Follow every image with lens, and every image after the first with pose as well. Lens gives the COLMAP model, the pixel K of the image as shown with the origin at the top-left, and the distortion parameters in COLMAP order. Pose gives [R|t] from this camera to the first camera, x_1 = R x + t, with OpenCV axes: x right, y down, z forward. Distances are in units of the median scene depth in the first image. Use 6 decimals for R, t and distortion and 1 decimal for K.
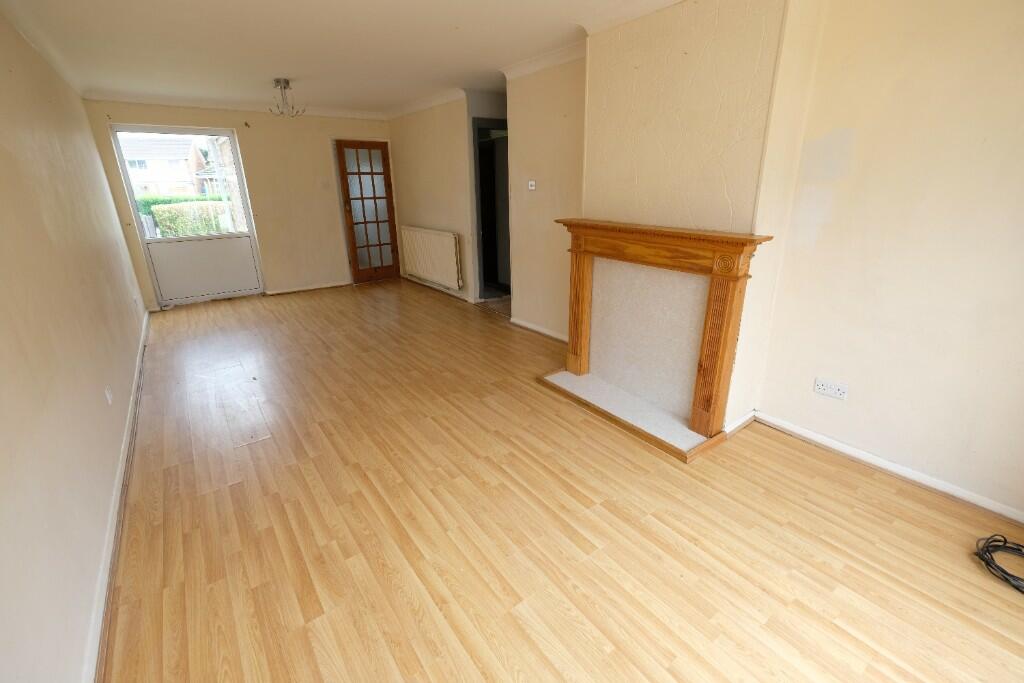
lens RADIAL K [[446.9, 0, 514.7], [0, 446.9, 339.1], [0, 0, 1]] dist [-0.002115, -0.000850]
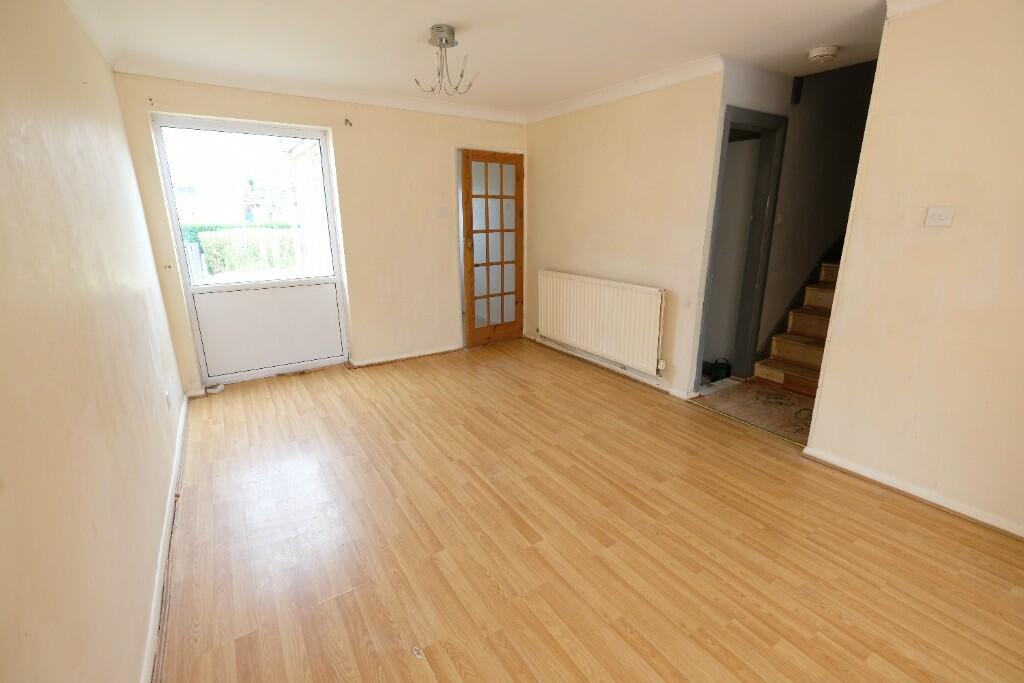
lens RADIAL K [[446.9, 0, 511.7], [0, 446.9, 339.0], [0, 0, 1]] dist [-0.002115, -0.000850]
pose [[0.998034, 0.029722, -0.055175, -0.297265], [-0.033174, 0.997478, -0.062741, -0.114941], [0.053171, 0.064448, 0.996504, 0.349932]]
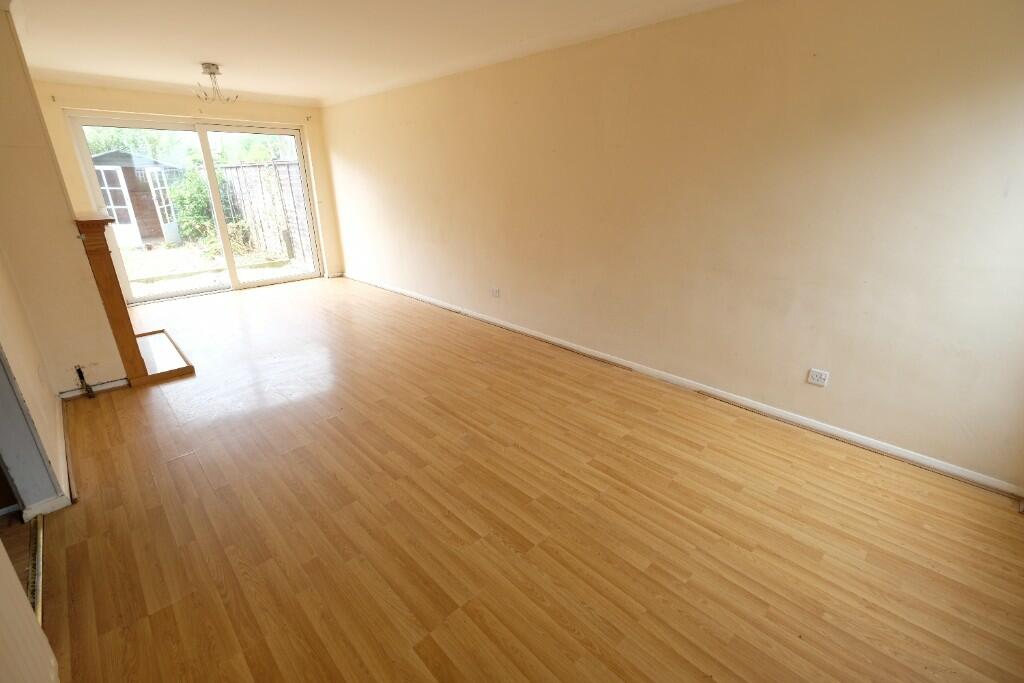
lens RADIAL K [[446.9, 0, 510.2], [0, 446.9, 339.9], [0, 0, 1]] dist [-0.002115, -0.000850]
pose [[-0.991021, 0.068103, -0.115065, -0.333187], [-0.021271, 0.769305, 0.638528, -0.378845], [0.132006, 0.635242, -0.760948, 1.093377]]
